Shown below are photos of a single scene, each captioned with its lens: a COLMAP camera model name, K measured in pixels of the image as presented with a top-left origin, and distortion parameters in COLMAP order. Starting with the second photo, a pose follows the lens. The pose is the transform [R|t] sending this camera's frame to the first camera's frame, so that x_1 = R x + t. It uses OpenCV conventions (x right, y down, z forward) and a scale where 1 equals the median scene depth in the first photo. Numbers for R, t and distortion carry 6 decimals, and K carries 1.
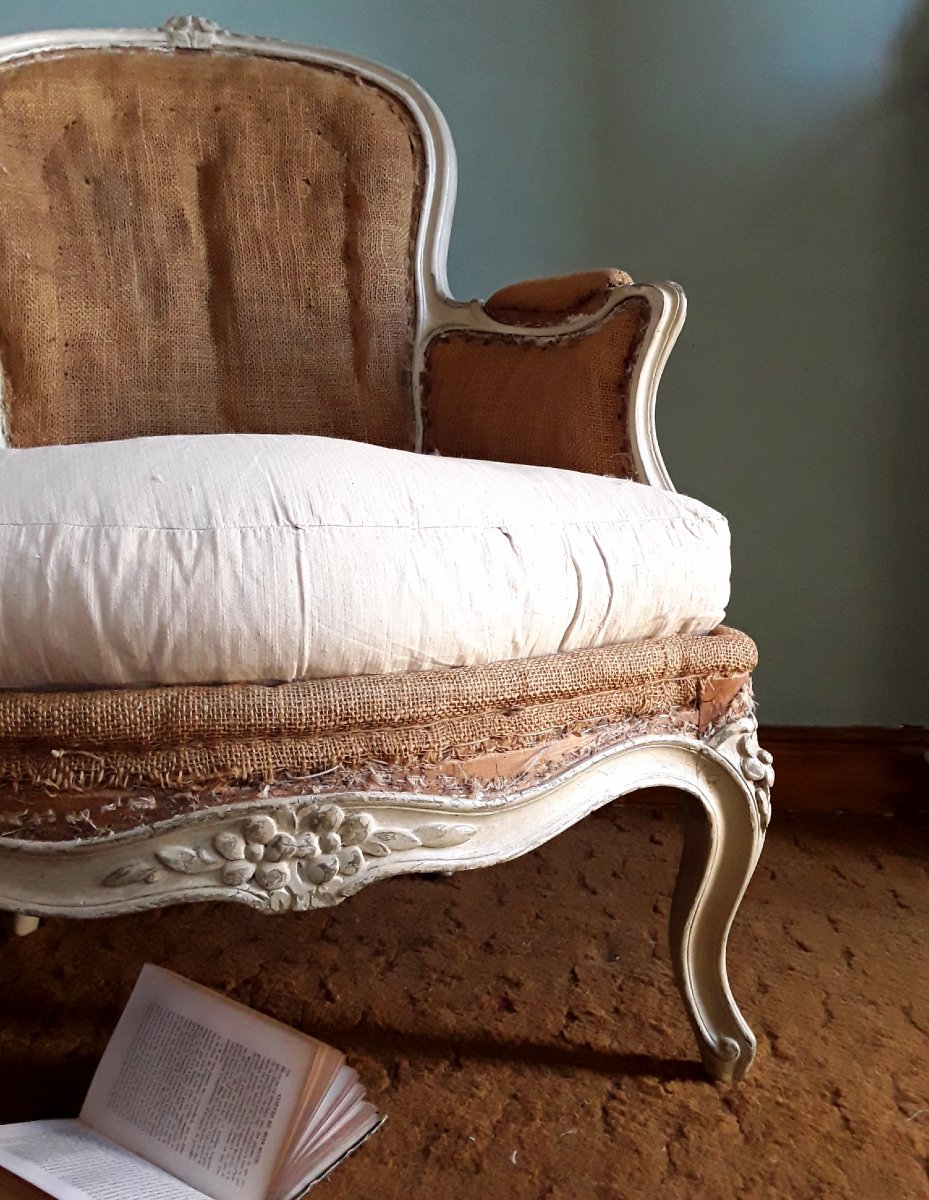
lens RADIAL K [[1089.0, 0, 500.5], [0, 1089.0, 611.7], [0, 0, 1]] dist [0.144731, -0.290599]
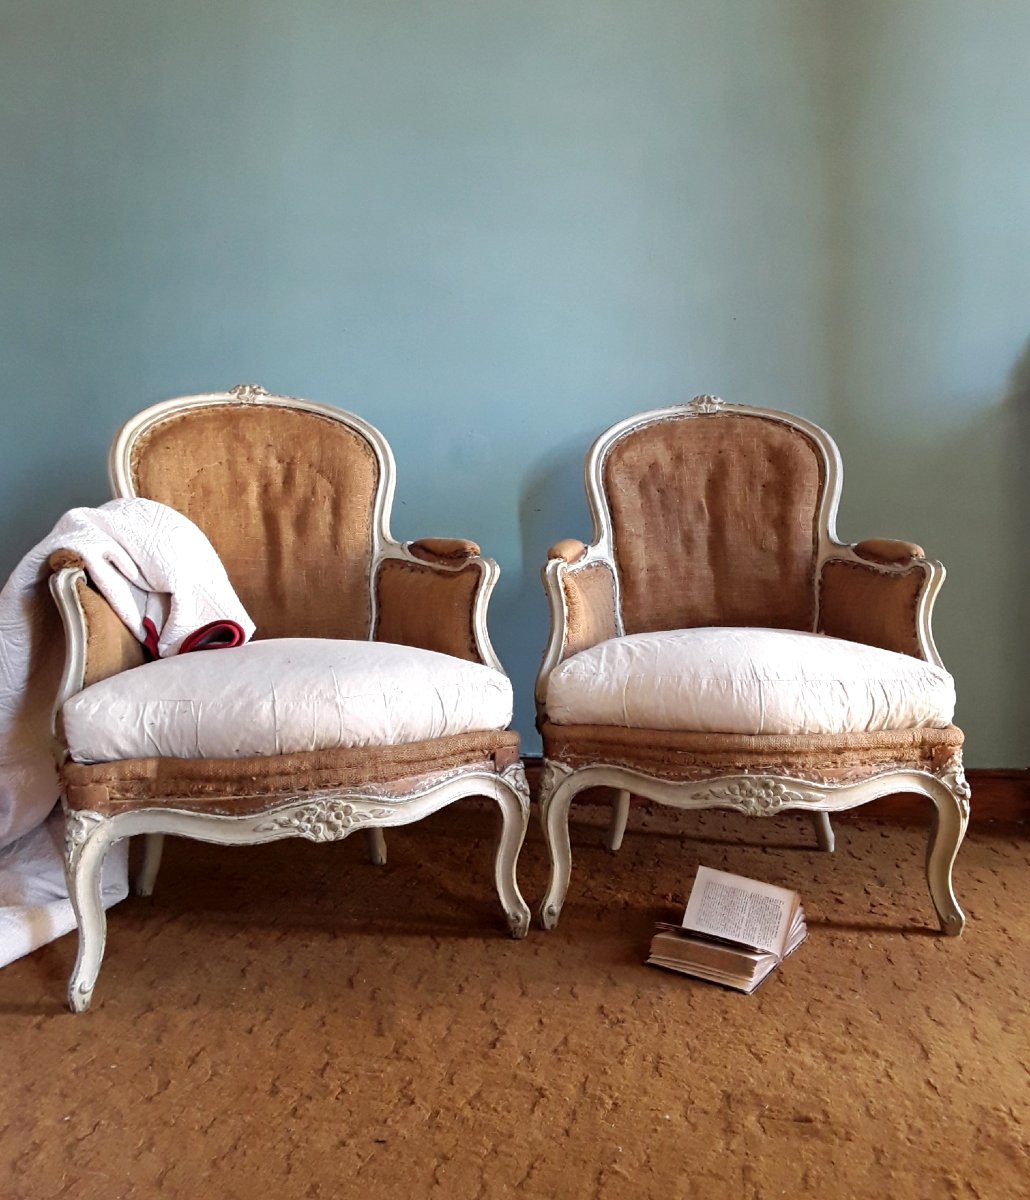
lens RADIAL K [[1163.3, 0, 518.7], [0, 1163.3, 562.2], [0, 0, 1]] dist [0.123501, -0.214509]
pose [[0.937024, 0.017362, -0.348833, 0.283350], [-0.049271, 0.995347, -0.082810, -0.099158], [0.345772, 0.094782, 0.933519, -2.091604]]
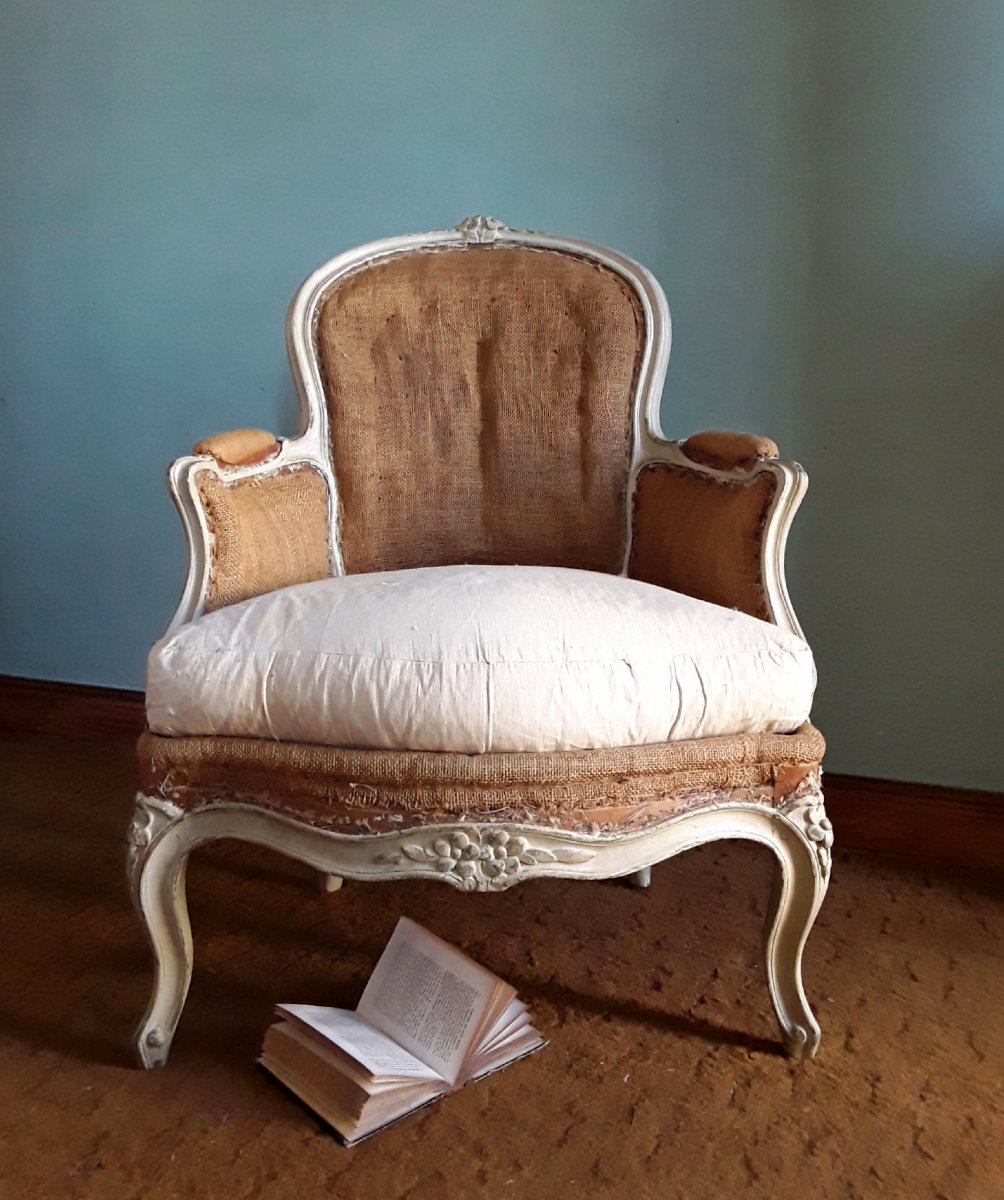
lens RADIAL K [[1200.2, 0, 504.4], [0, 1200.2, 574.0], [0, 0, 1]] dist [0.117860, -0.206520]
pose [[0.959848, 0.044302, -0.277000, 0.338840], [-0.048335, 0.998801, -0.007744, -0.197754], [0.276325, 0.020821, 0.960839, -0.764104]]
